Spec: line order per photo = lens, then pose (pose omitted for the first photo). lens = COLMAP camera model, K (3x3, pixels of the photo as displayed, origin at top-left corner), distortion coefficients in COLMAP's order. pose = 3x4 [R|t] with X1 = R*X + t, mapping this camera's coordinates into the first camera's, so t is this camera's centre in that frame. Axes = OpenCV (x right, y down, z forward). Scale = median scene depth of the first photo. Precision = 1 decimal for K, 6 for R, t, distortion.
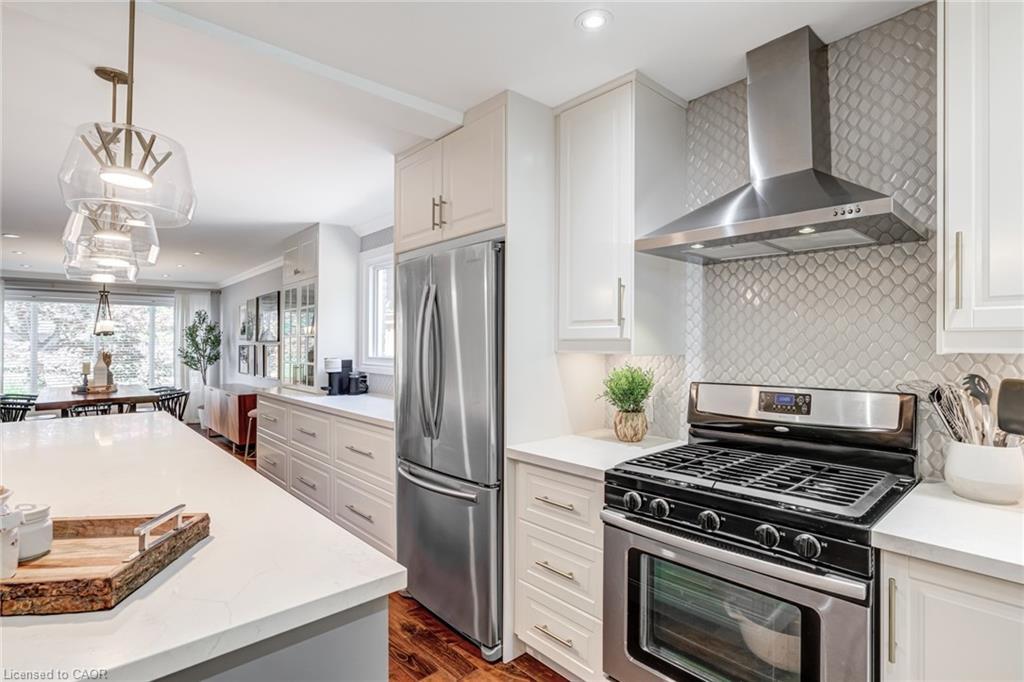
lens RADIAL K [[498.8, 0, 522.4], [0, 498.8, 346.0], [0, 0, 1]] dist [-0.001023, 0.000565]
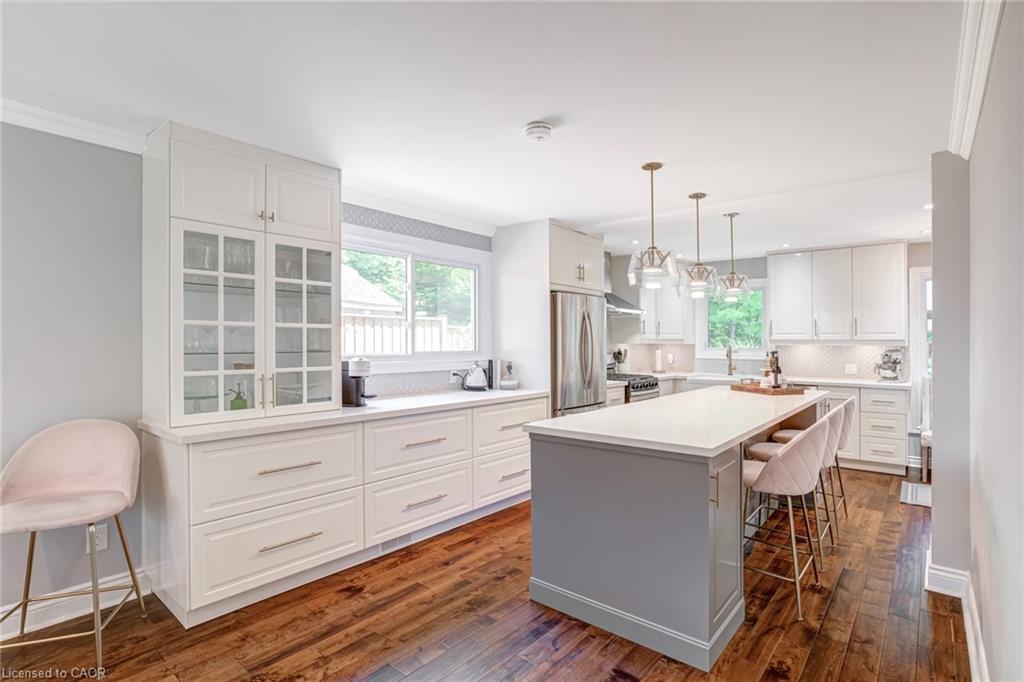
lens RADIAL K [[503.3, 0, 492.2], [0, 503.3, 339.3], [0, 0, 1]] dist [-0.009568, 0.000158]
pose [[-0.103486, 0.002909, 0.994627, -2.602145], [-0.000411, 0.999996, -0.002968, -0.006518], [-0.994631, -0.000716, -0.103485, 1.948655]]
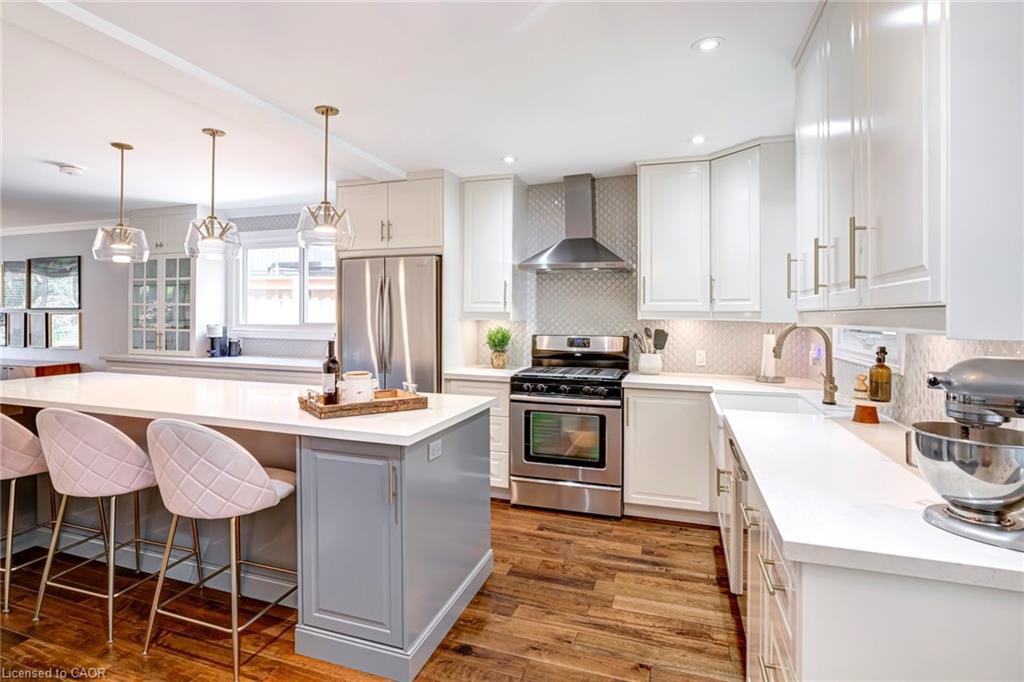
lens RADIAL K [[513.4, 0, 493.0], [0, 513.4, 316.8], [0, 0, 1]] dist [-0.001434, 0.000540]
pose [[0.886456, 0.003207, 0.462801, -0.787412], [-0.004596, 0.999988, 0.001874, -0.000448], [-0.462789, -0.003789, 0.886460, -0.754122]]
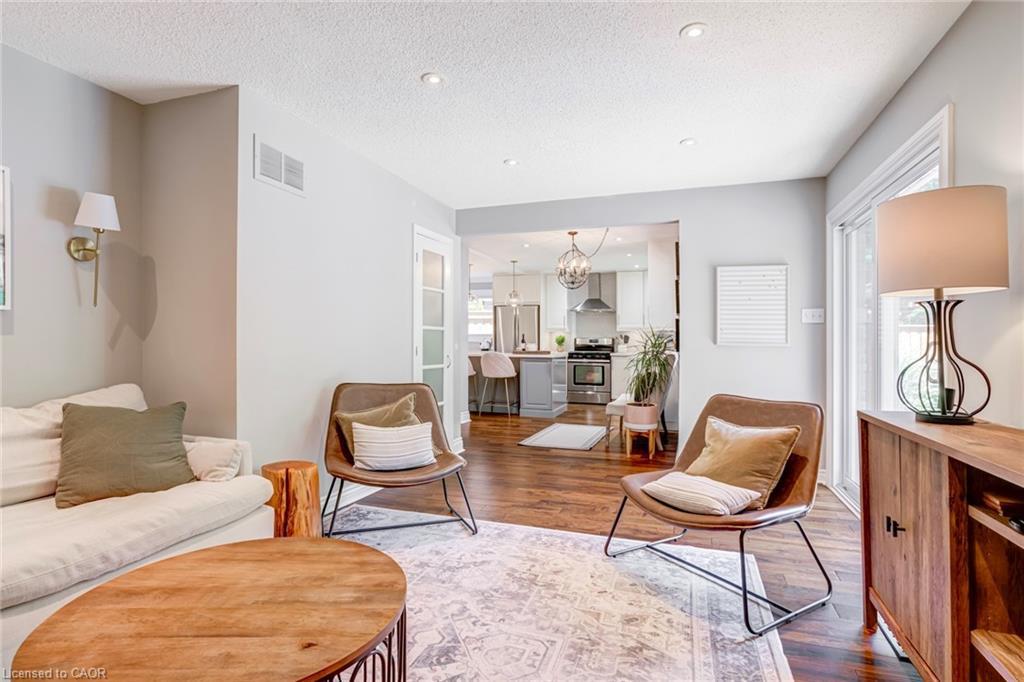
lens RADIAL K [[518.7, 0, 510.0], [0, 518.7, 332.5], [0, 0, 1]] dist [-0.003551, 0.000230]
pose [[0.878886, 0.018244, 0.476683, -2.716627], [-0.006849, 0.999648, -0.025630, 0.161819], [-0.476982, 0.019261, 0.878702, -3.214385]]
